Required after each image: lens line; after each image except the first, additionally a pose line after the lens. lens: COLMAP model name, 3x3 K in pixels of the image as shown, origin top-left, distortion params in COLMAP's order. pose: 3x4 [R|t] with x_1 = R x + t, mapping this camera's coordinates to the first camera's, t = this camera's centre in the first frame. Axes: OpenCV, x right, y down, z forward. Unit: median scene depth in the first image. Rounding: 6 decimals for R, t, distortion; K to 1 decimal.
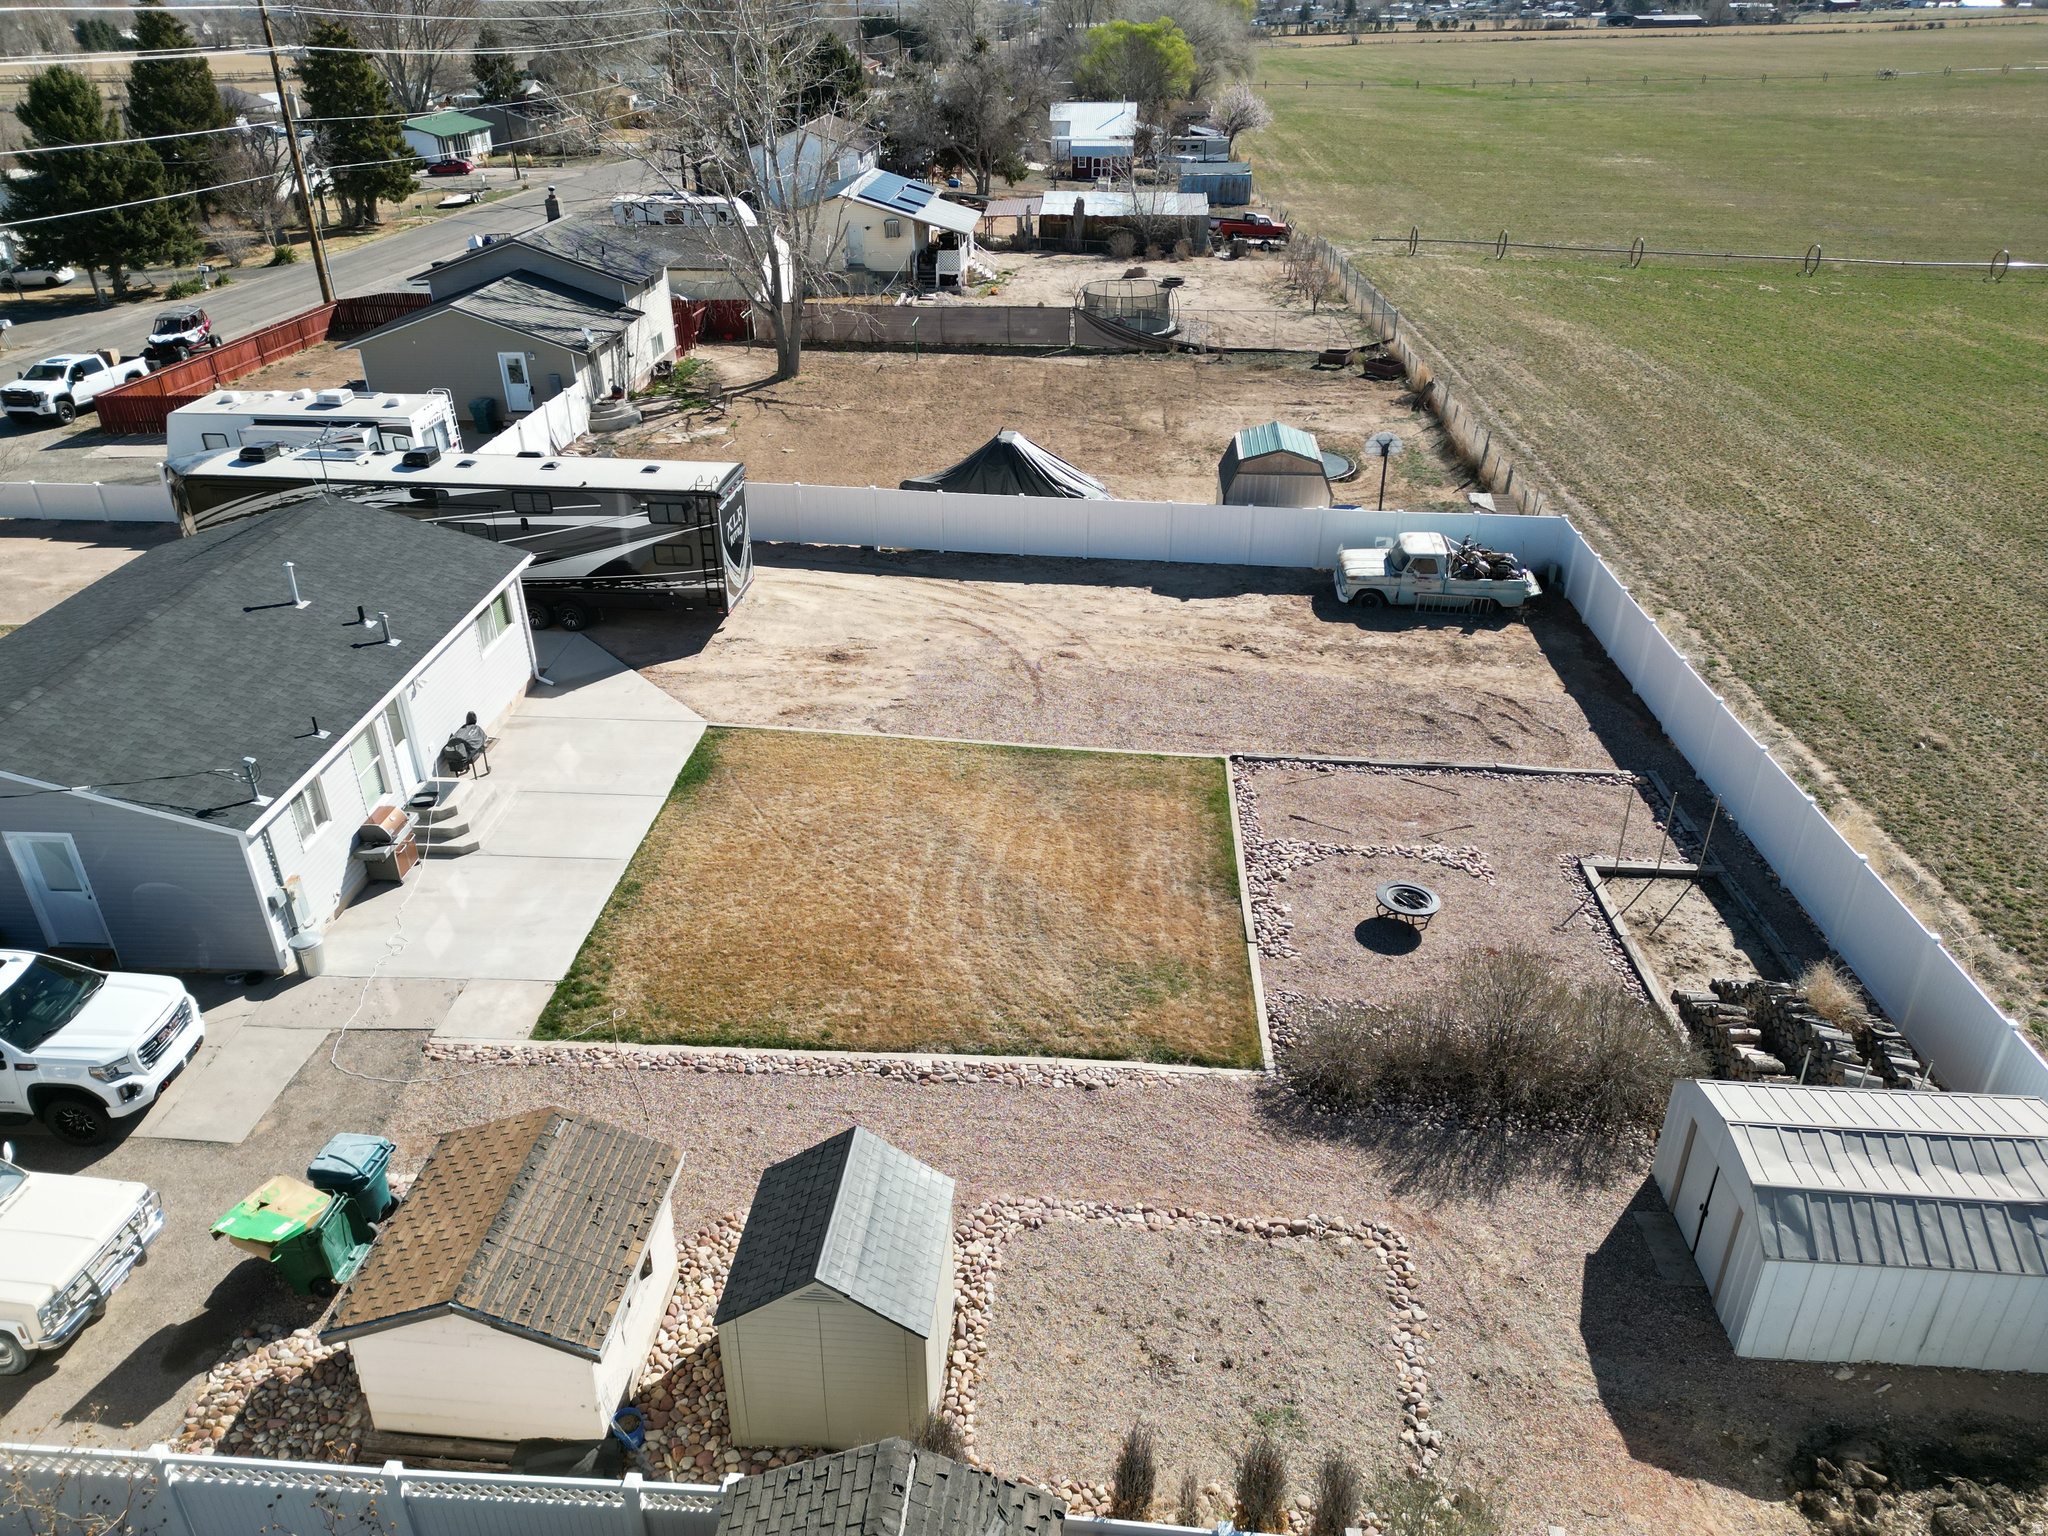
lens RADIAL K [[1426.9, 0, 1023.7], [0, 1426.9, 767.2], [0, 0, 1]] dist [0.088568, -0.088998]
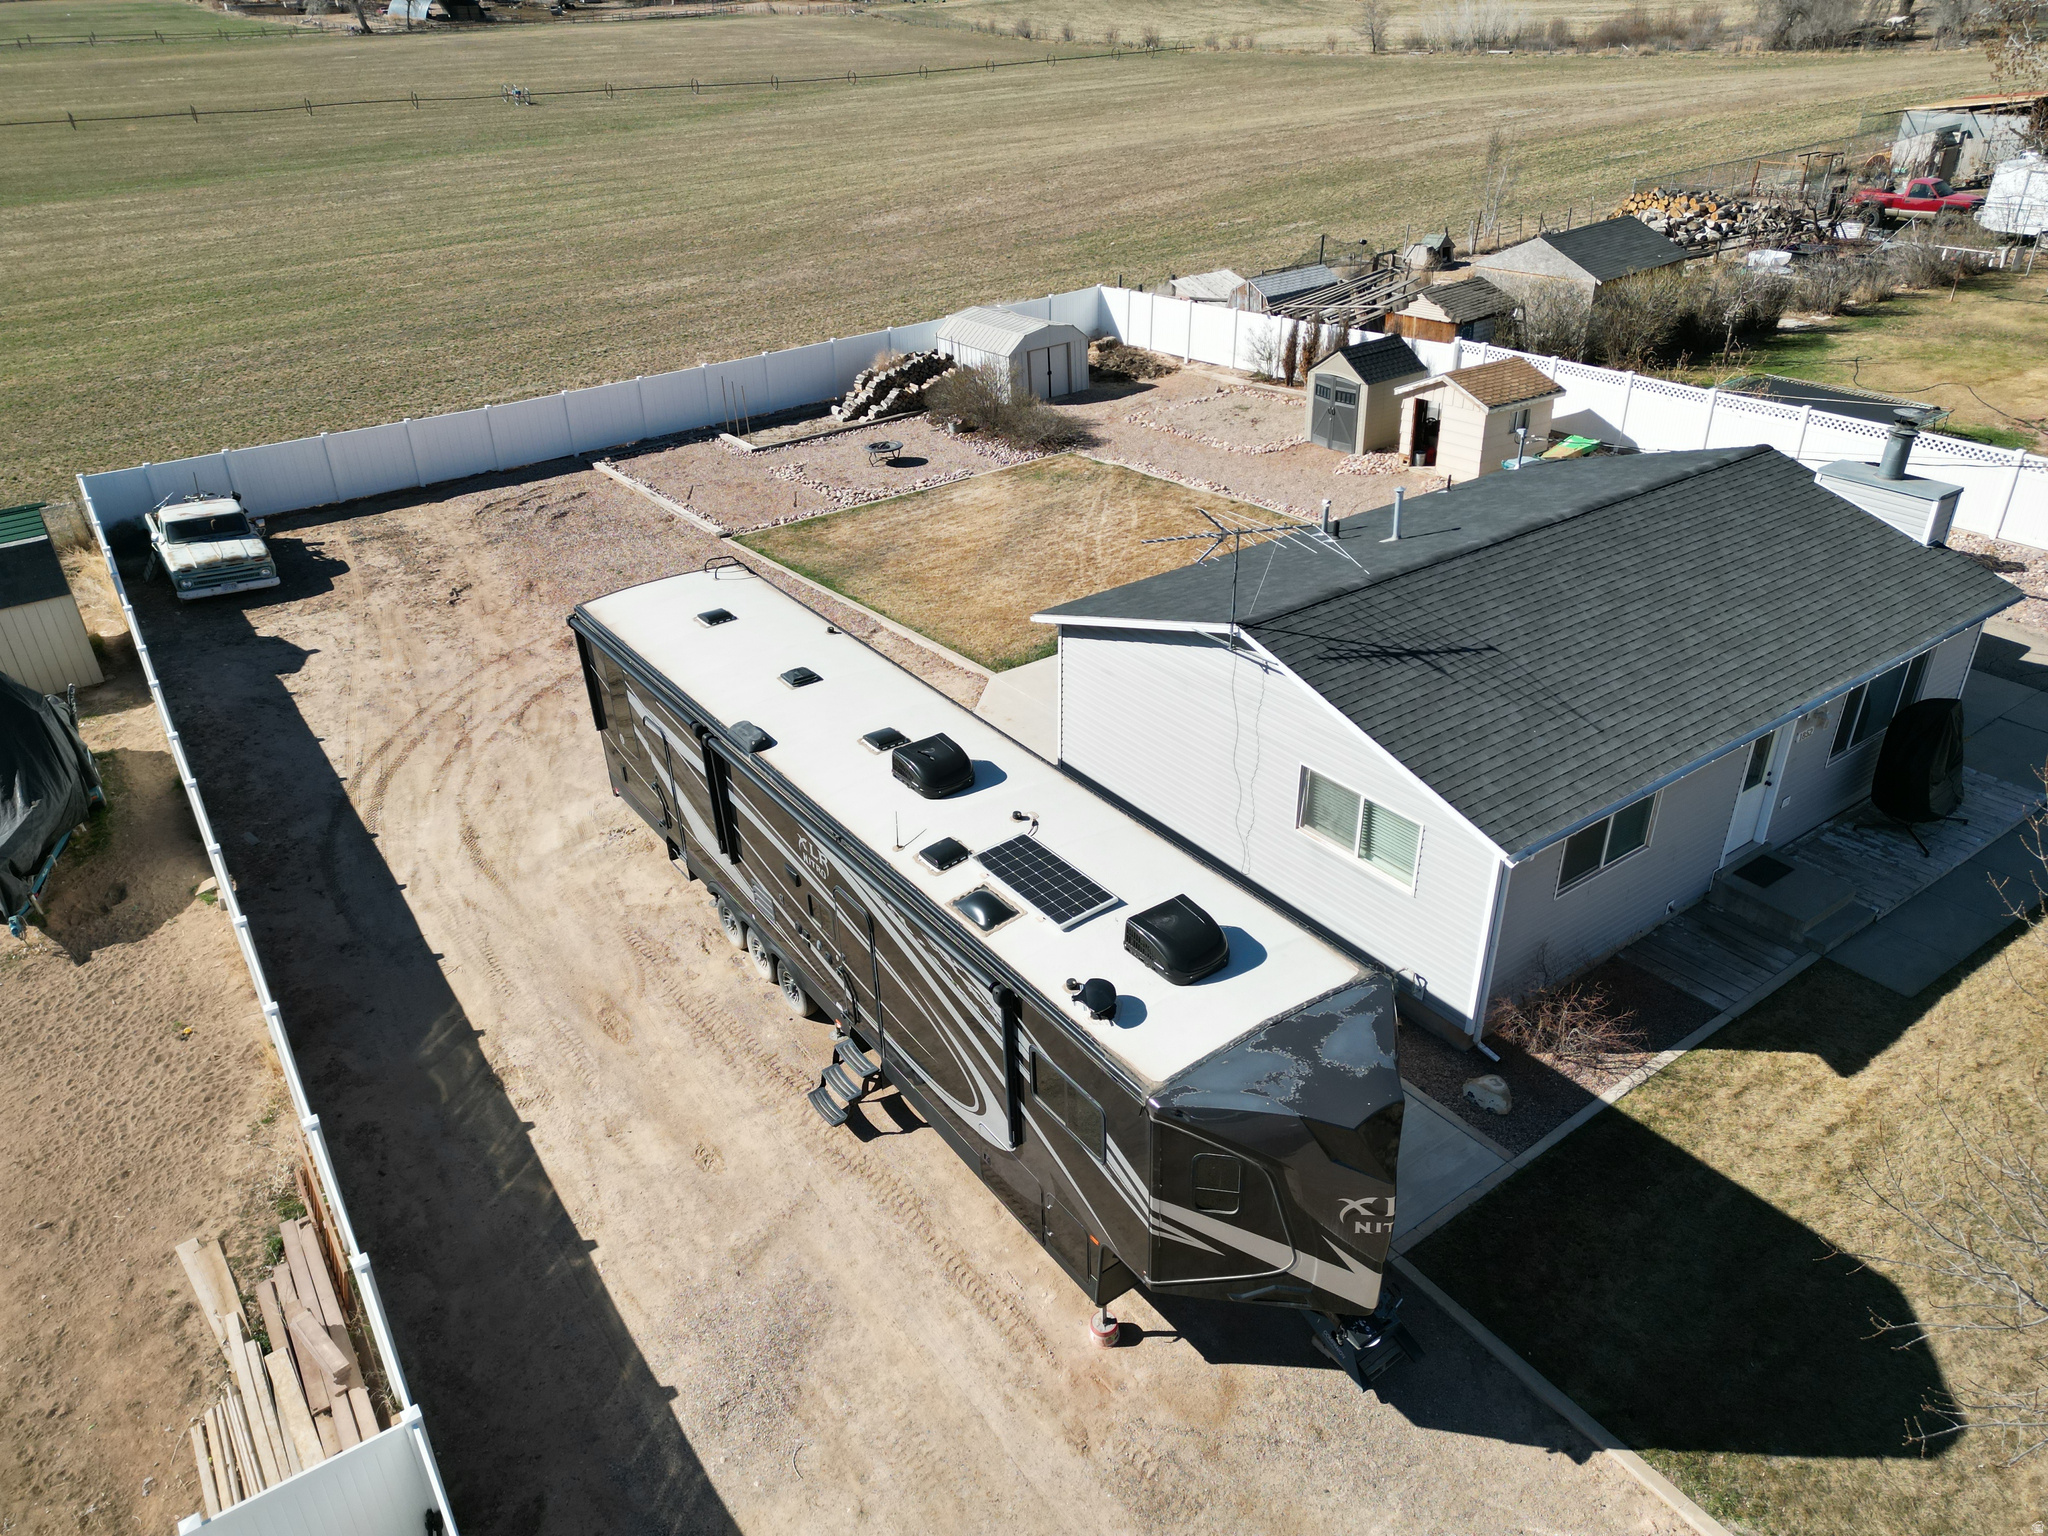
lens RADIAL K [[1424.7, 0, 1025.0], [0, 1424.7, 770.6], [0, 0, 1]] dist [0.092584, -0.093307]
pose [[-0.638196, -0.356987, 0.682104, -0.823548], [0.387883, 0.616230, 0.685425, -0.564190], [-0.665021, 0.702012, -0.254806, 1.231189]]
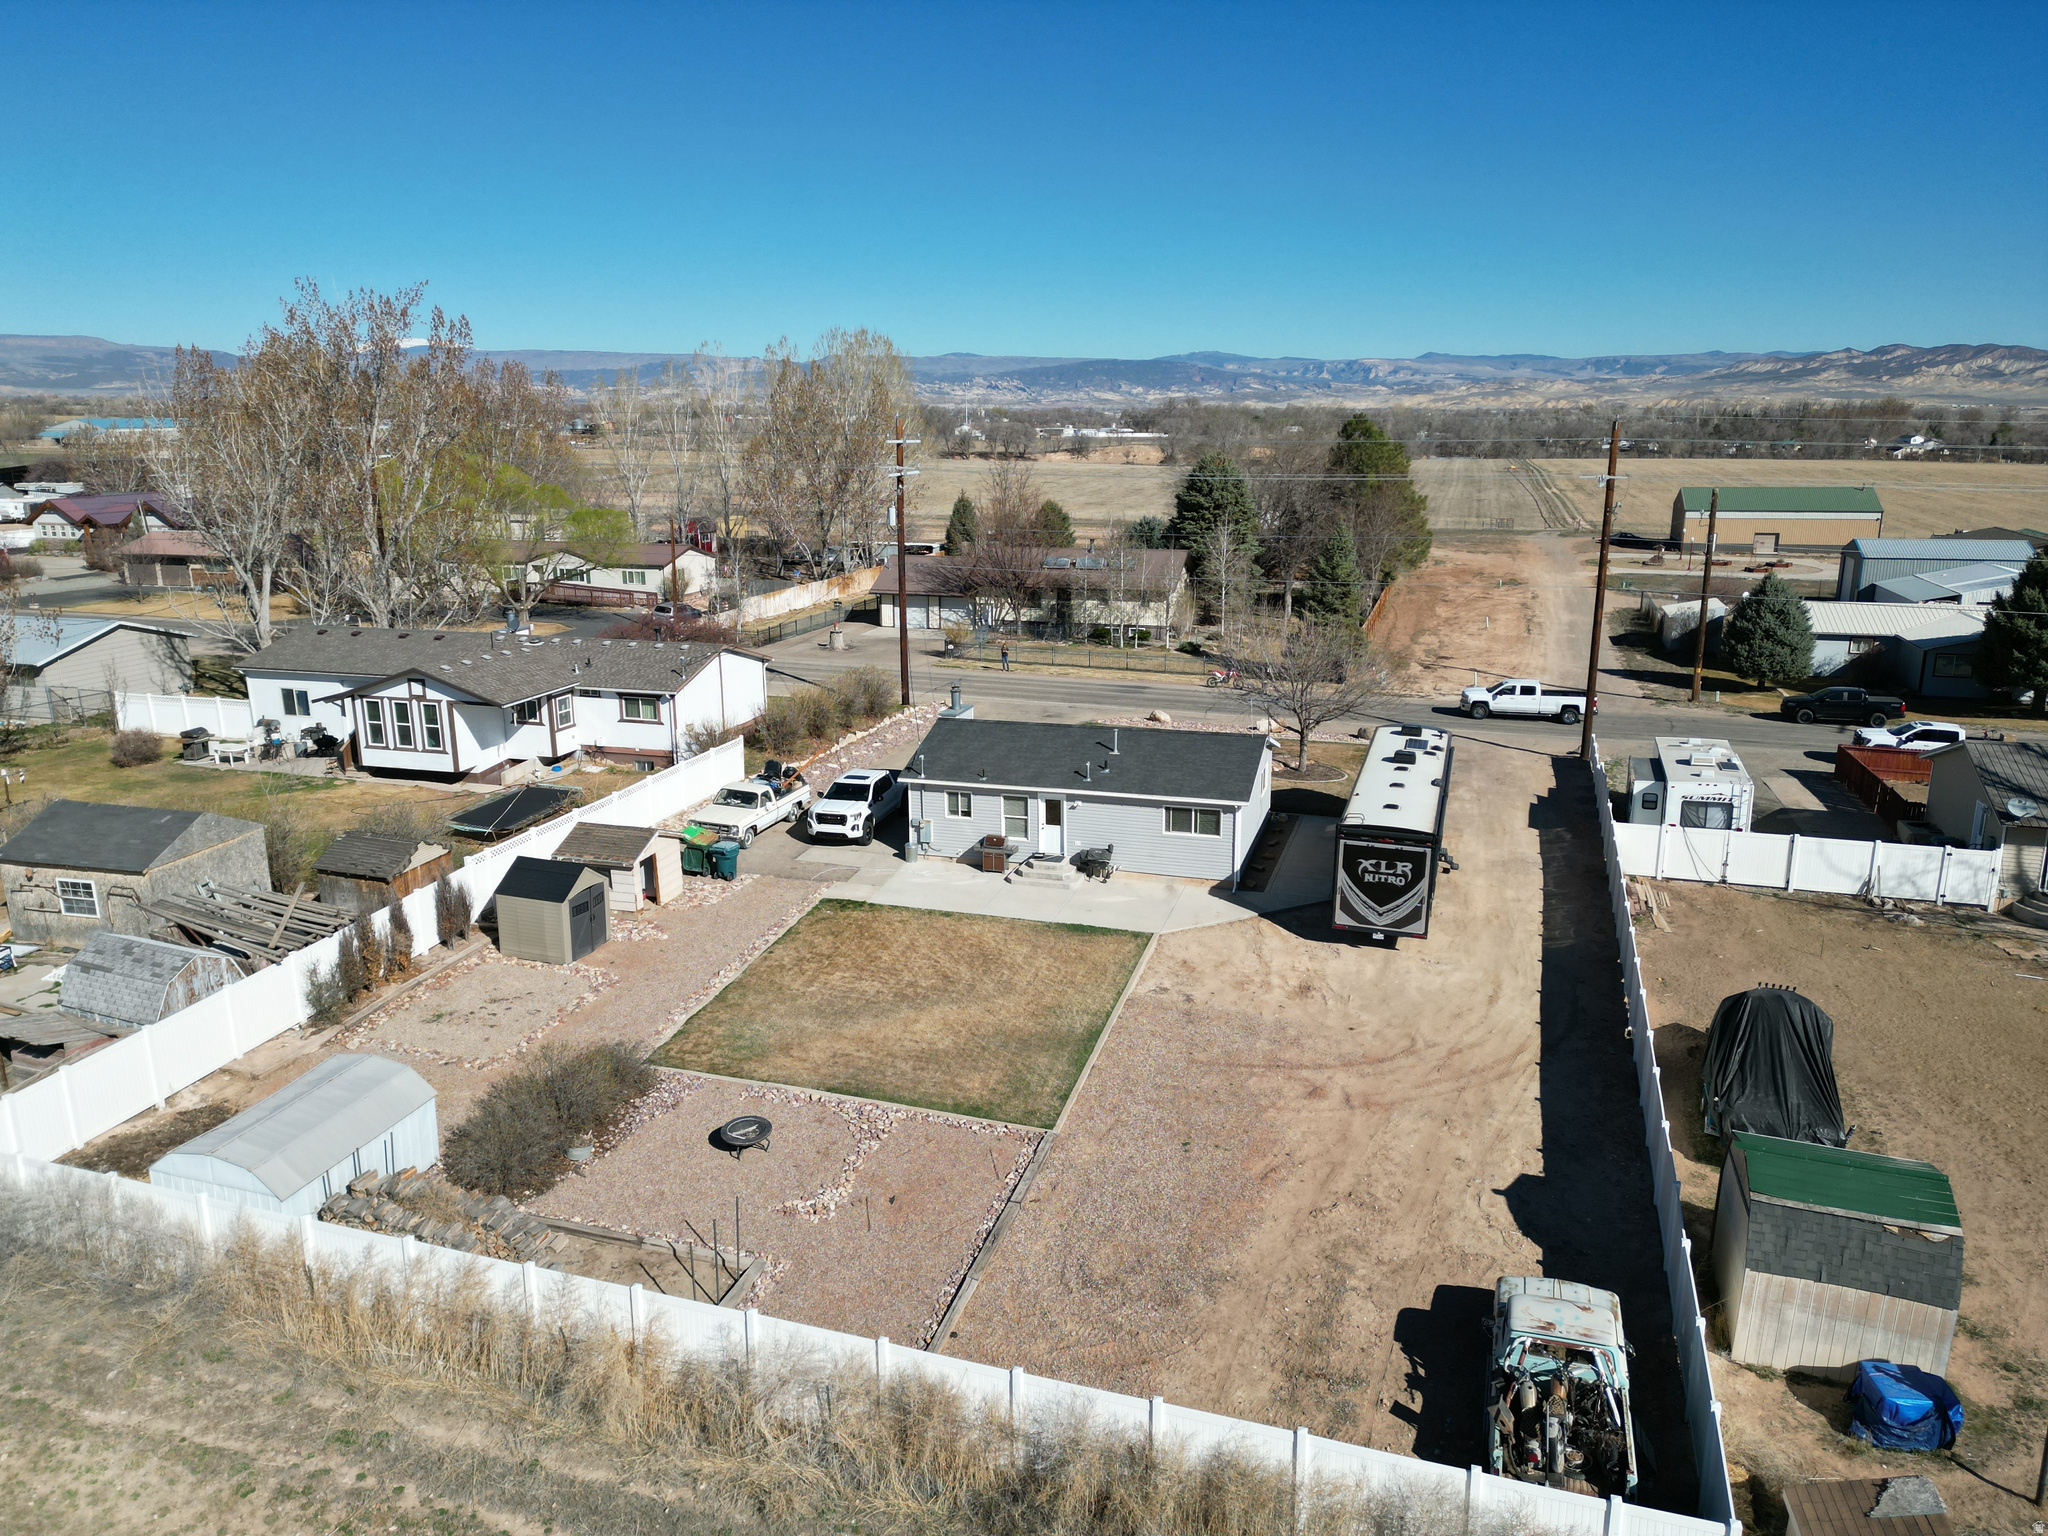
lens RADIAL K [[1424.7, 0, 1025.0], [0, 1424.7, 770.6], [0, 0, 1]] dist [0.092584, -0.093307]
pose [[-0.230607, 0.247733, -0.940983, 1.029838], [-0.460280, 0.824242, 0.329799, -0.539403], [0.857300, 0.509170, -0.076050, 0.907587]]
